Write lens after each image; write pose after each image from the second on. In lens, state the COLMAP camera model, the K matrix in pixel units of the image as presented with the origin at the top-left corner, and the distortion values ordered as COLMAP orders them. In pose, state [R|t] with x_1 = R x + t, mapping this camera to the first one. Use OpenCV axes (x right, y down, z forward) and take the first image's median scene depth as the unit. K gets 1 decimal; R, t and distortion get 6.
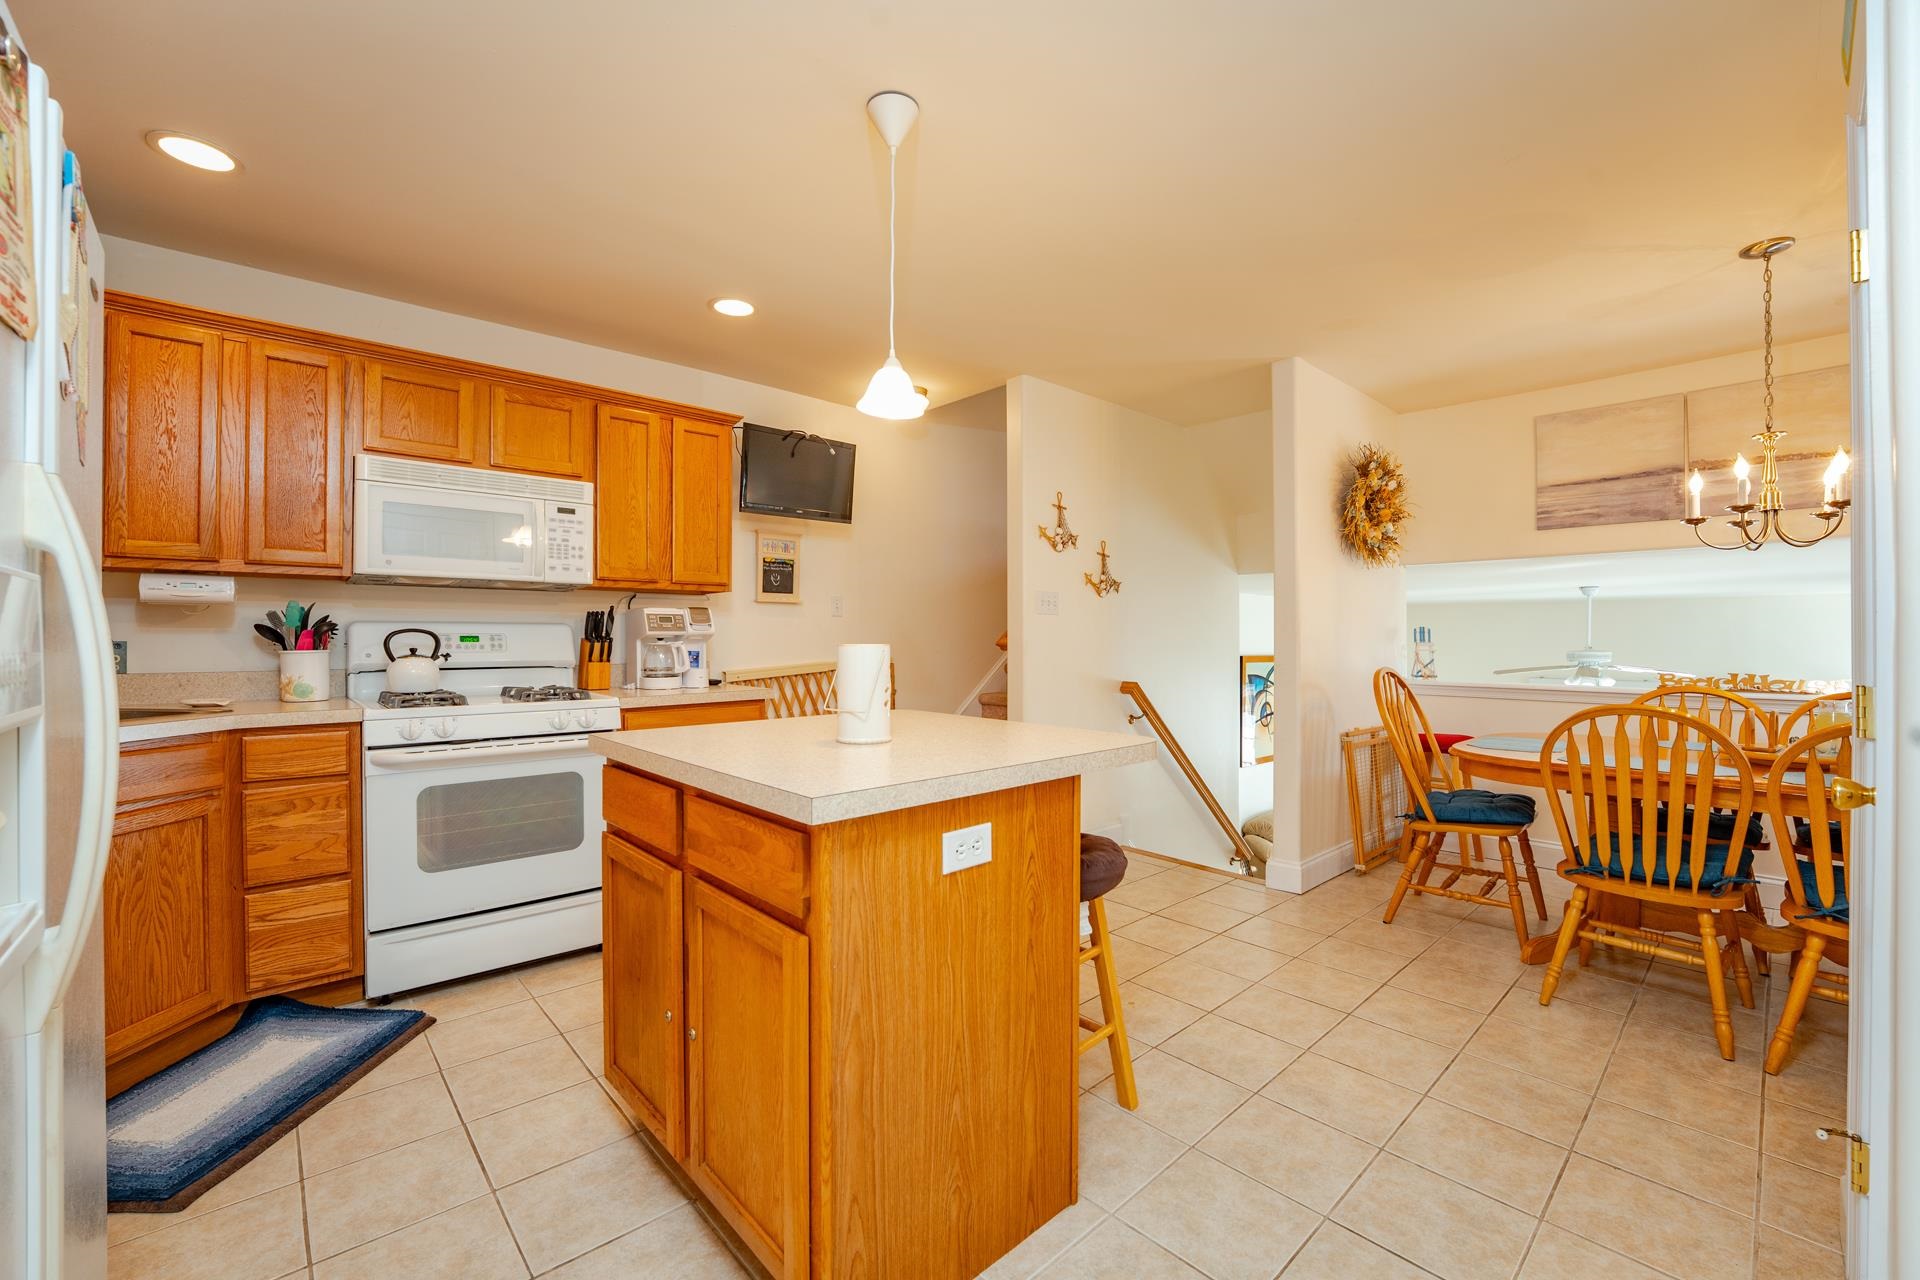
lens RADIAL K [[793.4, 0, 969.3], [0, 793.4, 632.7], [0, 0, 1]] dist [-0.001500, -0.000118]
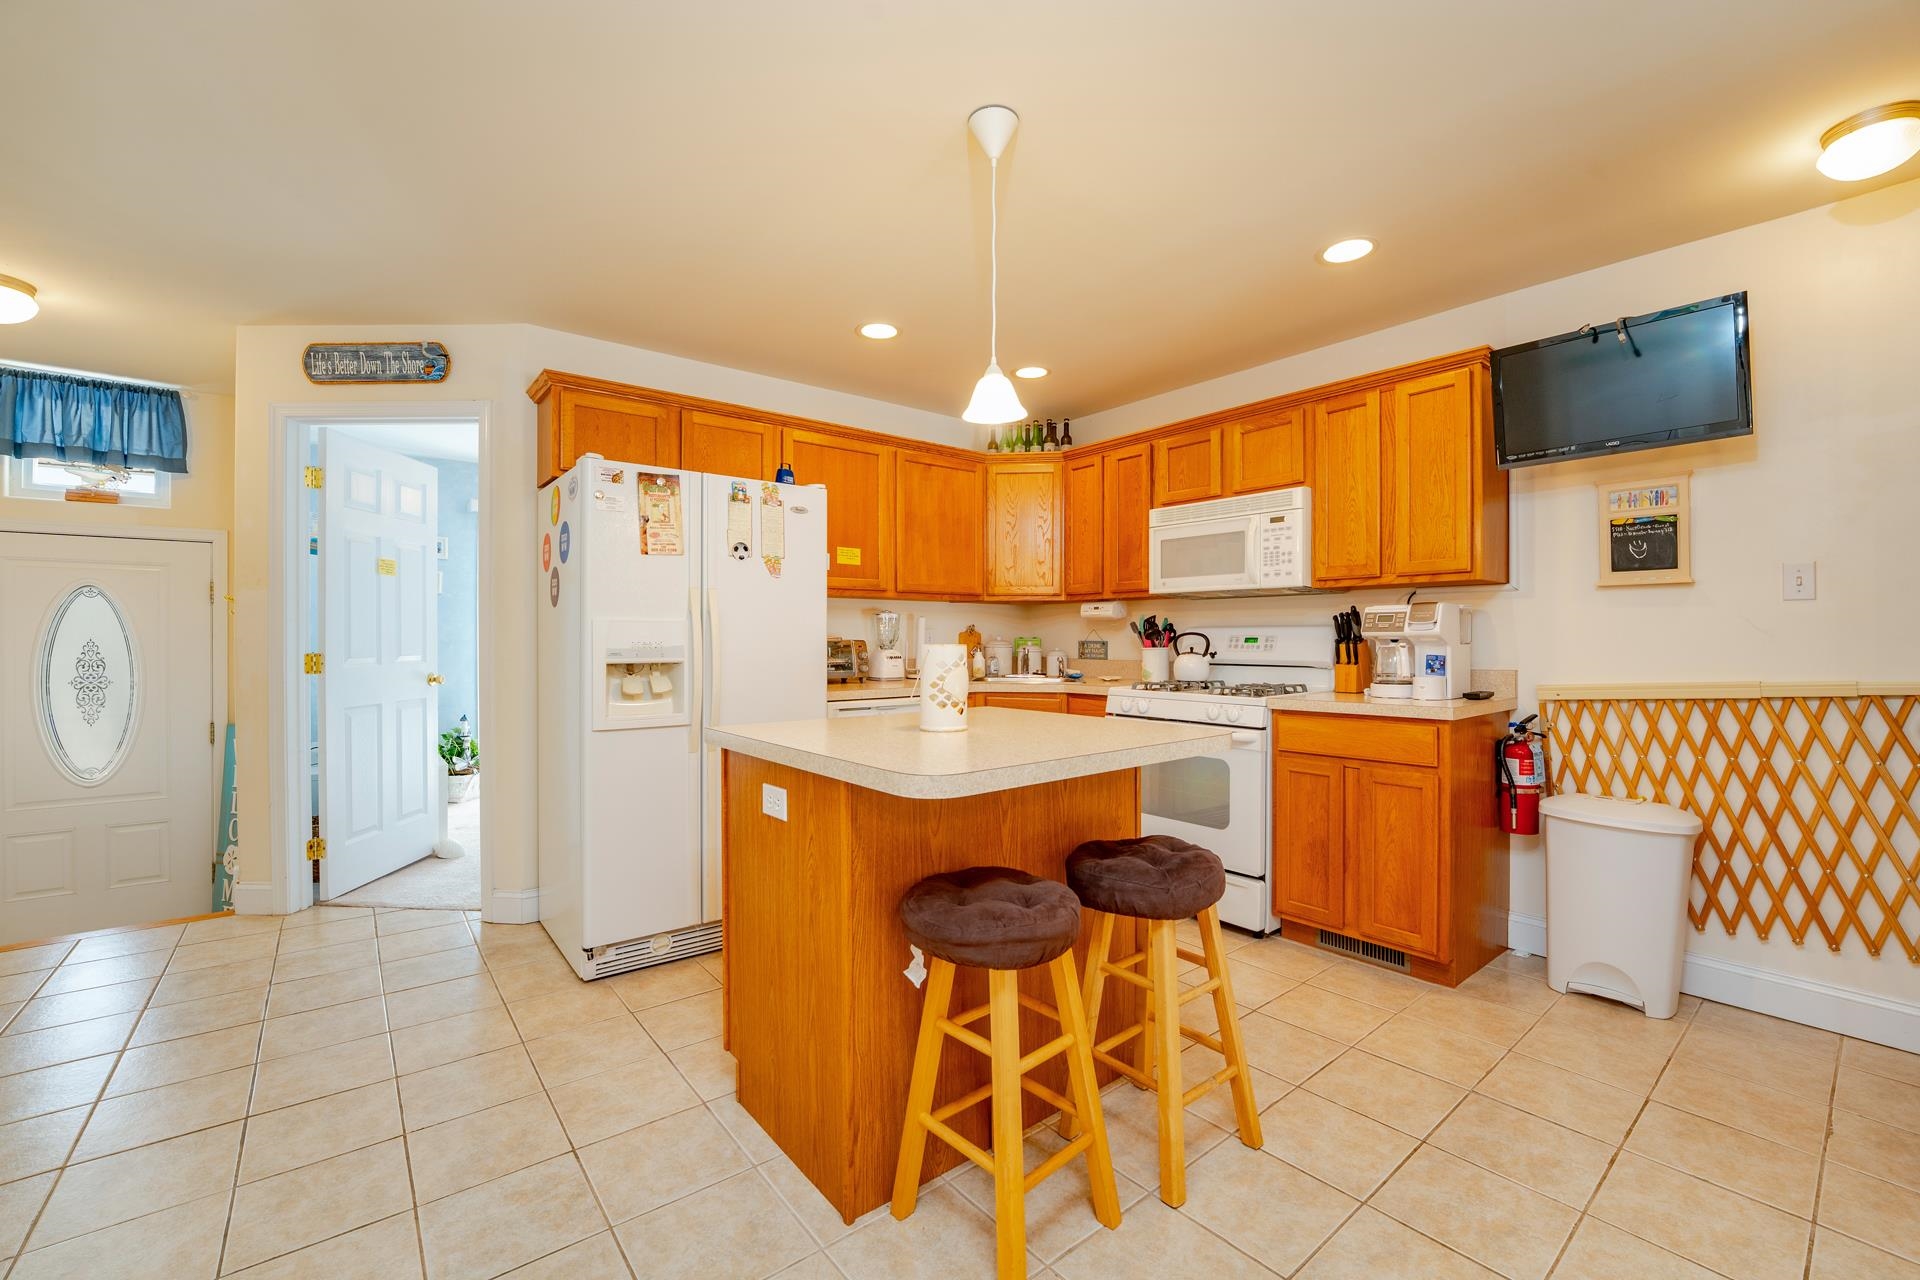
lens RADIAL K [[806.8, 0, 949.4], [0, 806.8, 635.9], [0, 0, 1]] dist [-0.013932, -0.000070]
pose [[-0.081141, -0.004374, -0.996693, 0.587283], [0.004622, 0.999978, -0.004764, 0.004700], [0.996692, -0.004994, -0.081119, 0.639240]]
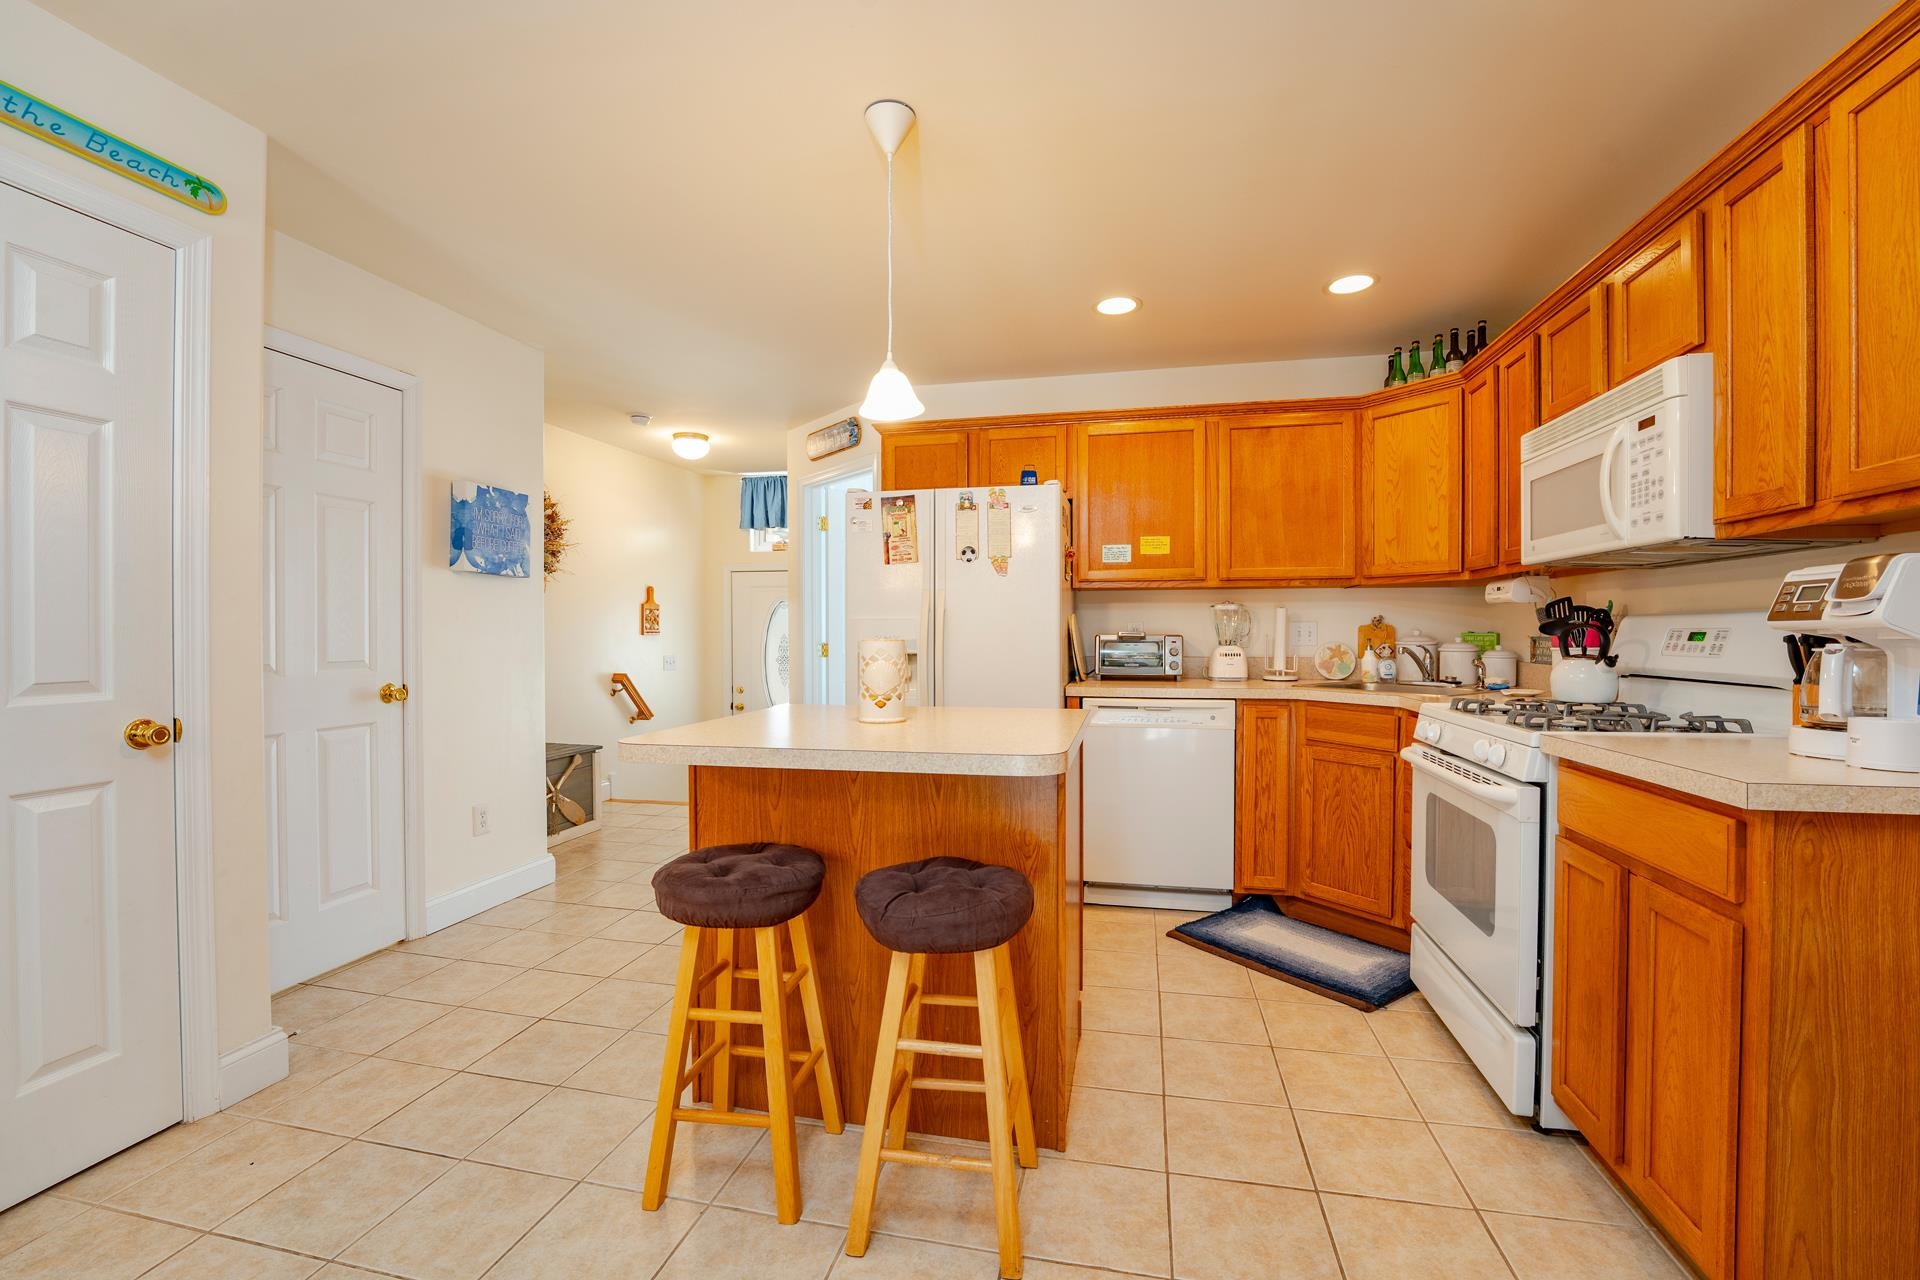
lens RADIAL K [[806.8, 0, 949.4], [0, 806.8, 635.9], [0, 0, 1]] dist [-0.013932, -0.000070]
pose [[-0.833443, 0.001663, -0.552603, 0.257738], [0.001932, 0.999998, 0.000095, 0.005540], [0.552602, -0.000988, -0.833445, 1.190120]]
